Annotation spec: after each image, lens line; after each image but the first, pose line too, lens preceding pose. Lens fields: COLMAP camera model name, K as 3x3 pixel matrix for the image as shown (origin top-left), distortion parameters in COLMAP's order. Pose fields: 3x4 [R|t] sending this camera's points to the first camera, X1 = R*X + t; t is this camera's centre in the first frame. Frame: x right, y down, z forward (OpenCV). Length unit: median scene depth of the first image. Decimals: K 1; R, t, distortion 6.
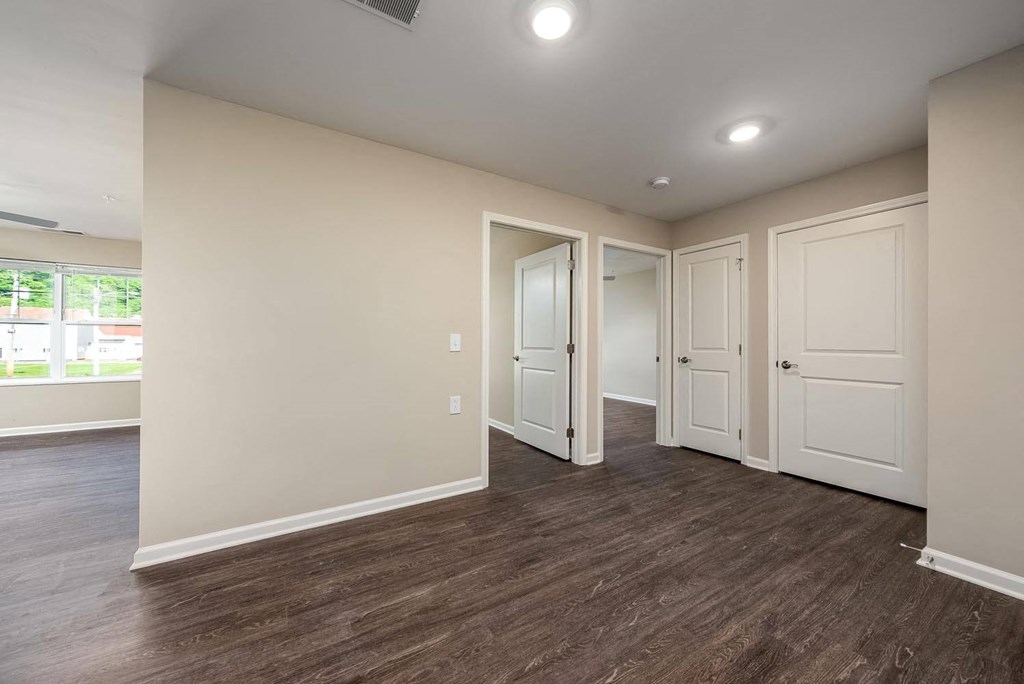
lens RADIAL K [[361.1, 0, 512.0], [0, 361.1, 342.0], [0, 0, 1]] dist [-0.001003, 0.000071]
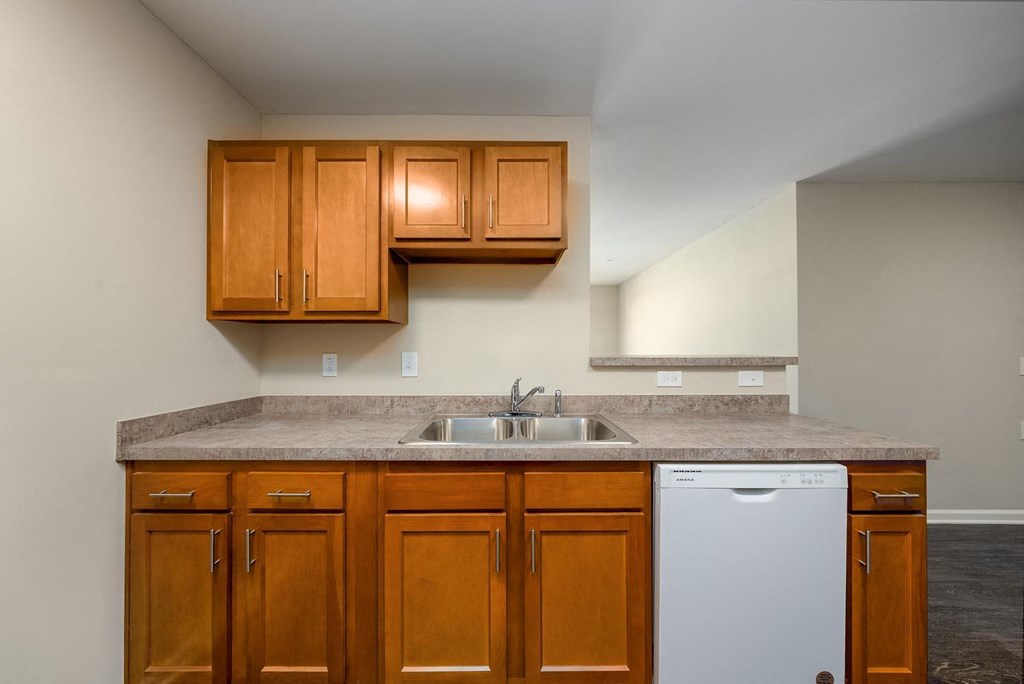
lens RADIAL K [[344.0, 0, 514.2], [0, 344.0, 348.6], [0, 0, 1]] dist [-0.002249, 0.000014]
pose [[0.855817, -0.002853, -0.517271, -0.758963], [0.001709, 0.999995, -0.002687, -0.047790], [0.517276, 0.001416, 0.855817, -0.458353]]
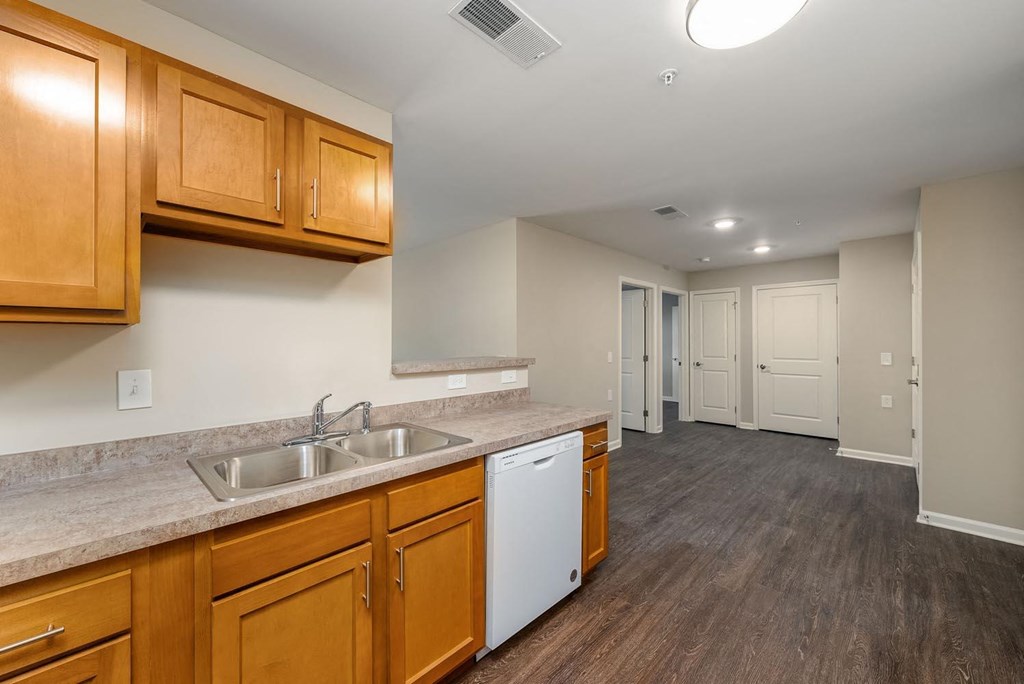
lens RADIAL K [[400.9, 0, 512.0], [0, 400.9, 342.0], [0, 0, 1]] dist [0.001279, 0.000311]
pose [[0.966667, -0.003813, 0.256010, -0.863373], [0.002905, 0.999988, 0.003924, -0.063995], [-0.256022, -0.003049, 0.966666, -0.529619]]
